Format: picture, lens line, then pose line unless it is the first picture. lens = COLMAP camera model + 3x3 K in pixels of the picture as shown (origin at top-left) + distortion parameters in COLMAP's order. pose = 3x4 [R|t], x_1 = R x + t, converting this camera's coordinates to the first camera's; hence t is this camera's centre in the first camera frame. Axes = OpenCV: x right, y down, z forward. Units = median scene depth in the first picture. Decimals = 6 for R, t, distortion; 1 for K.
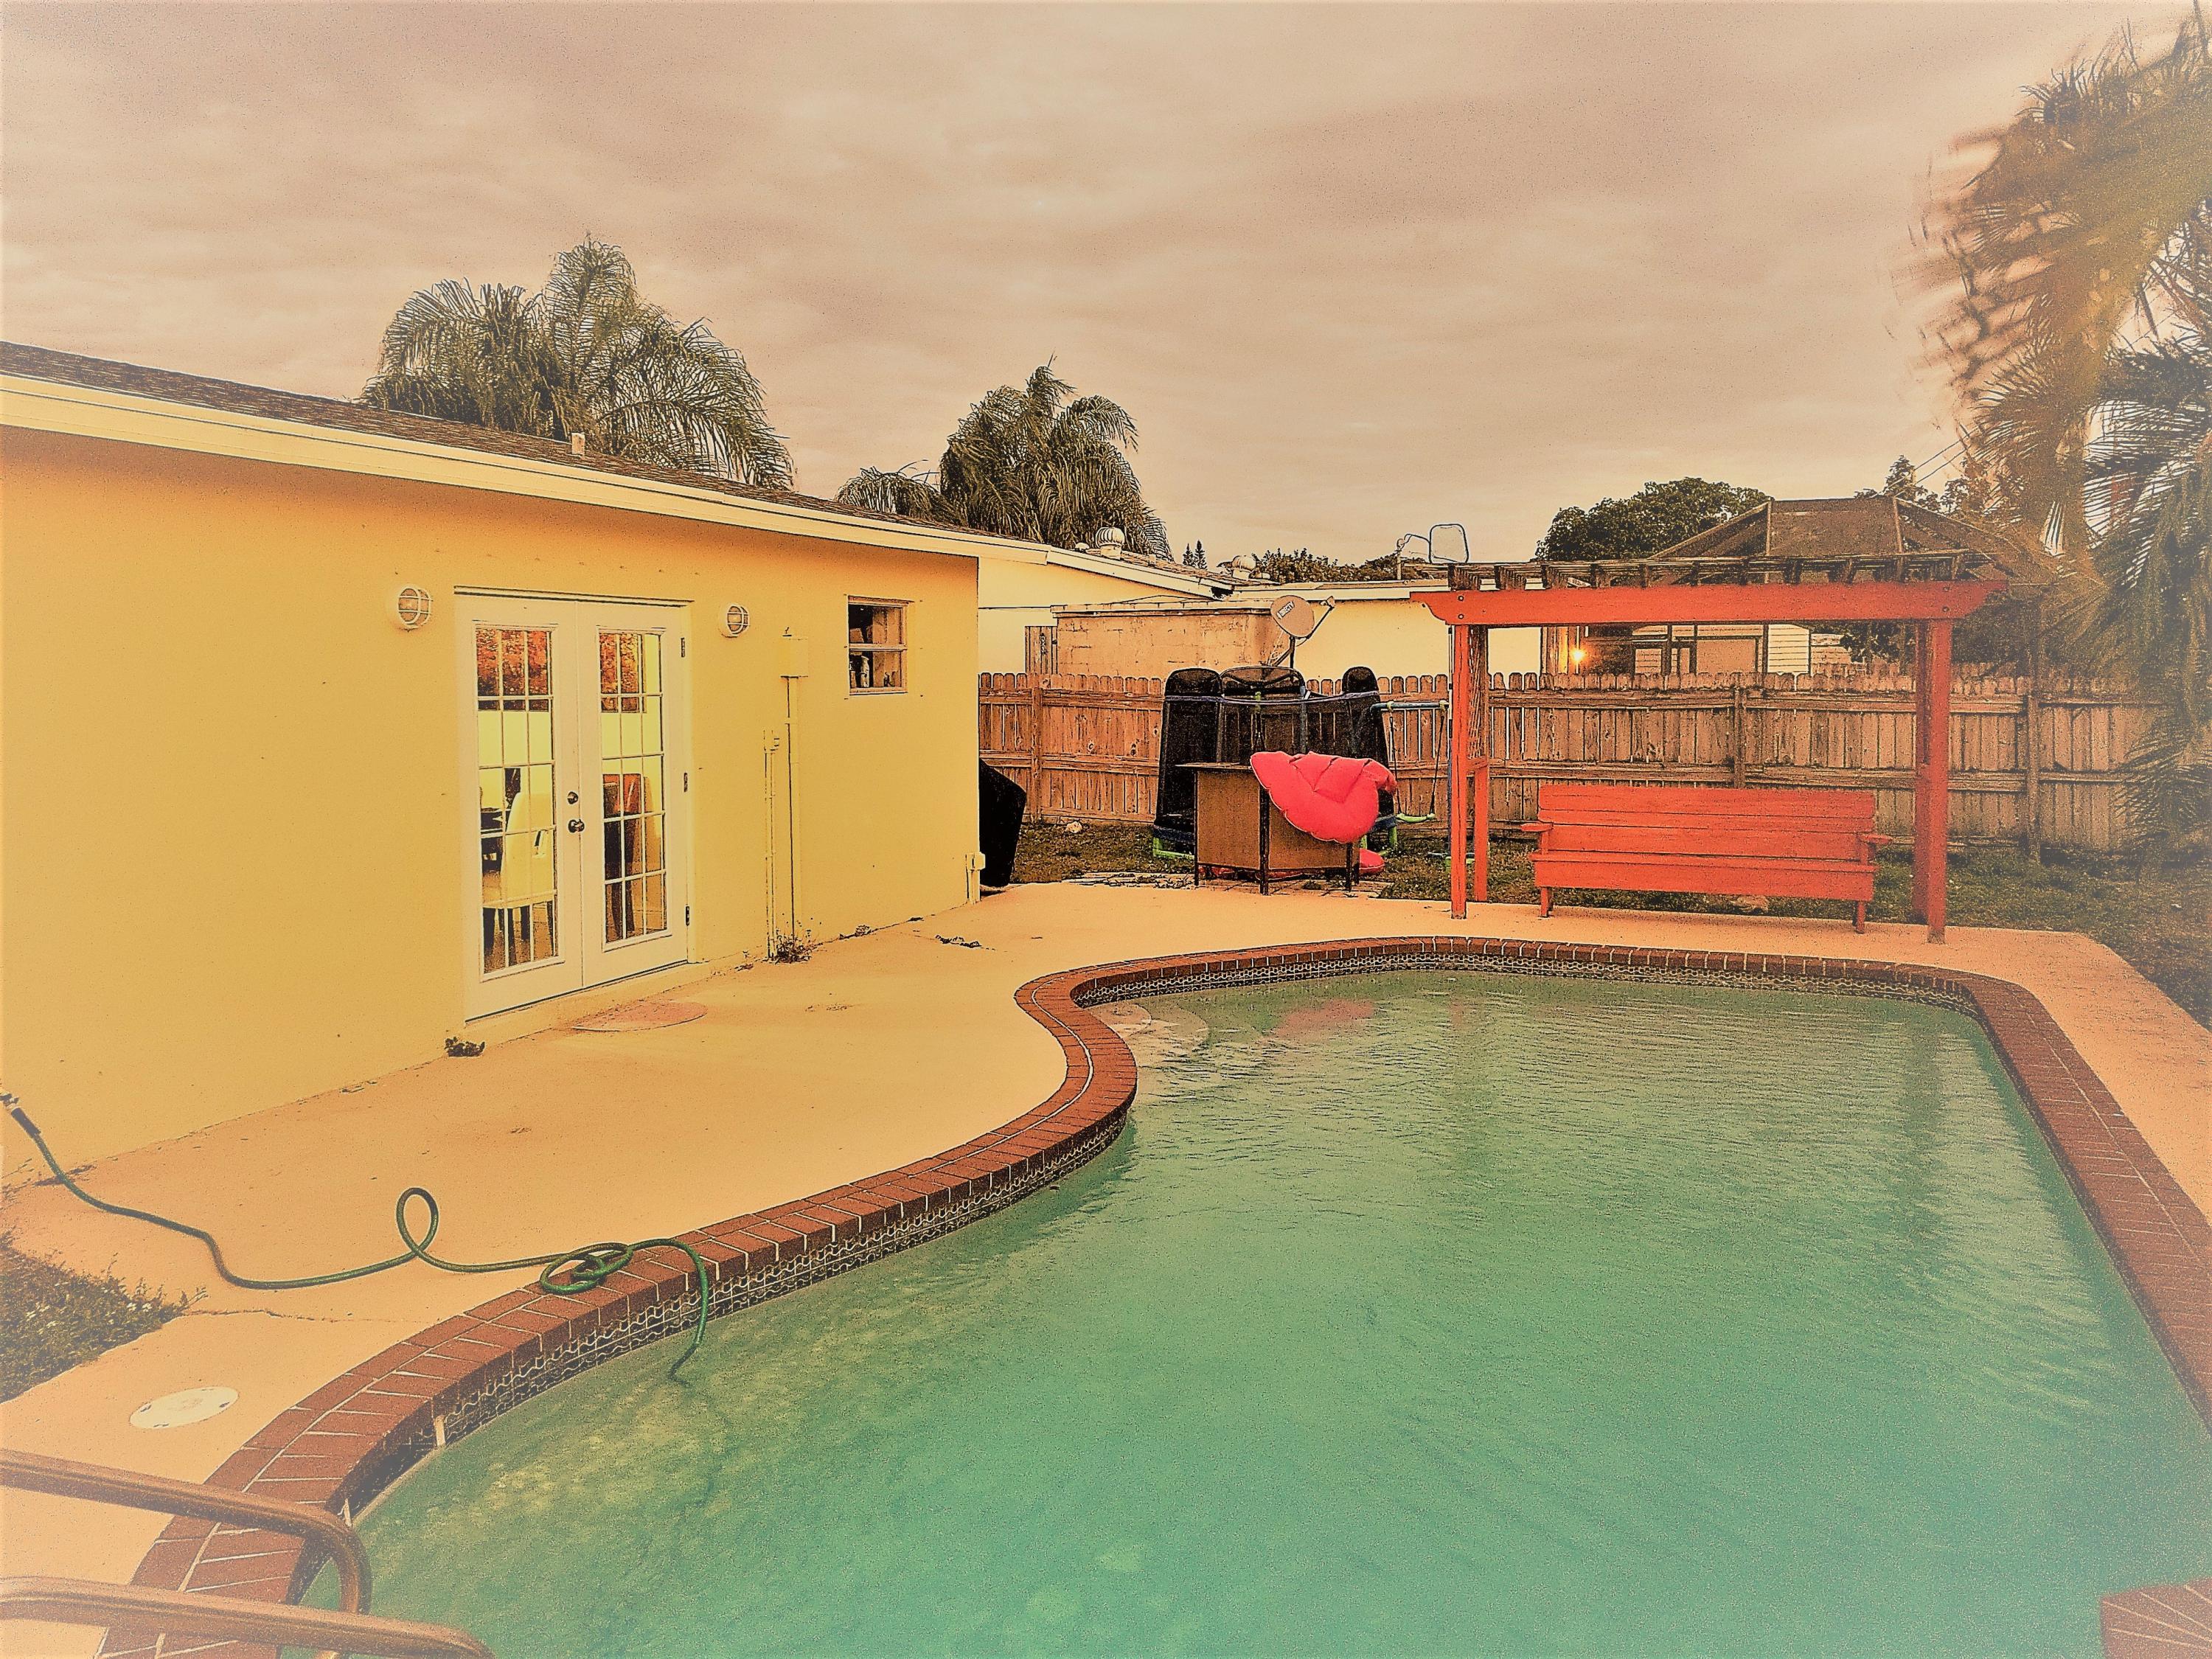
lens RADIAL K [[1761.0, 0, 1055.2], [0, 1761.0, 830.4], [0, 0, 1]] dist [0.135832, -0.258513]
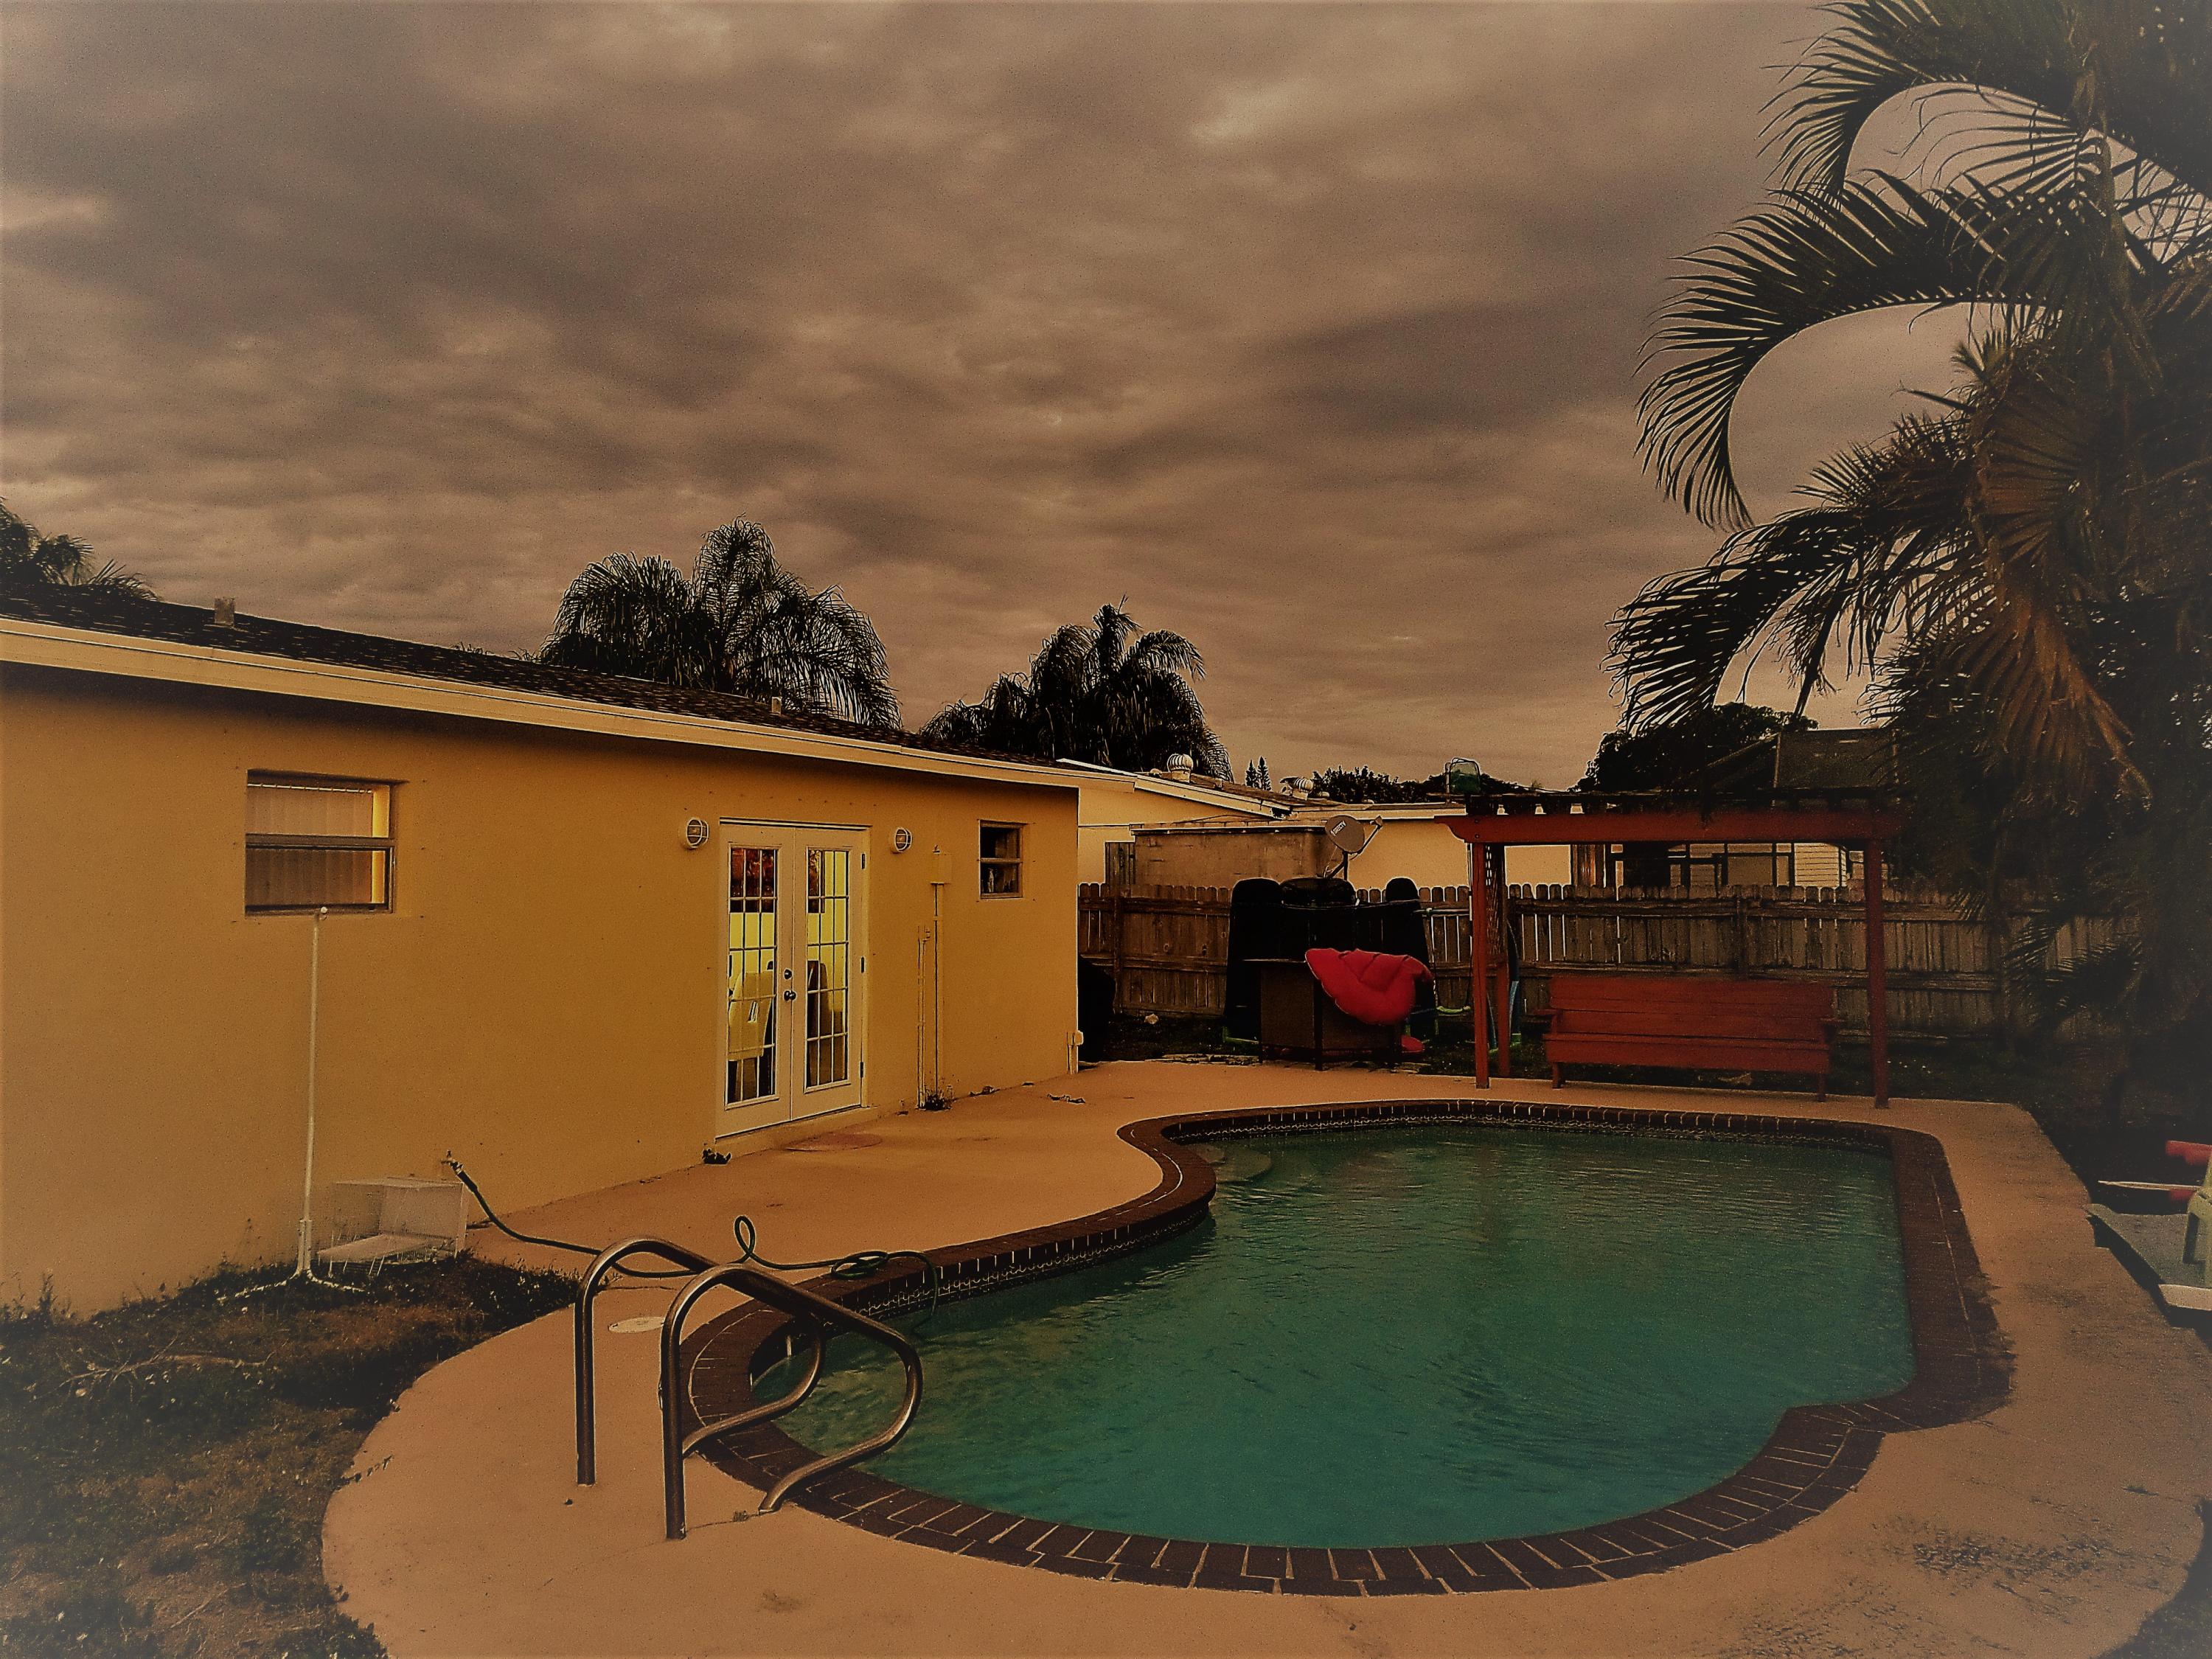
lens RADIAL K [[1761.0, 0, 1055.2], [0, 1761.0, 830.4], [0, 0, 1]] dist [0.135832, -0.258513]
pose [[0.999332, -0.001986, -0.036503, -0.011384], [-0.002460, 0.992608, -0.121341, 0.017511], [0.036474, 0.121350, 0.991939, -0.161204]]
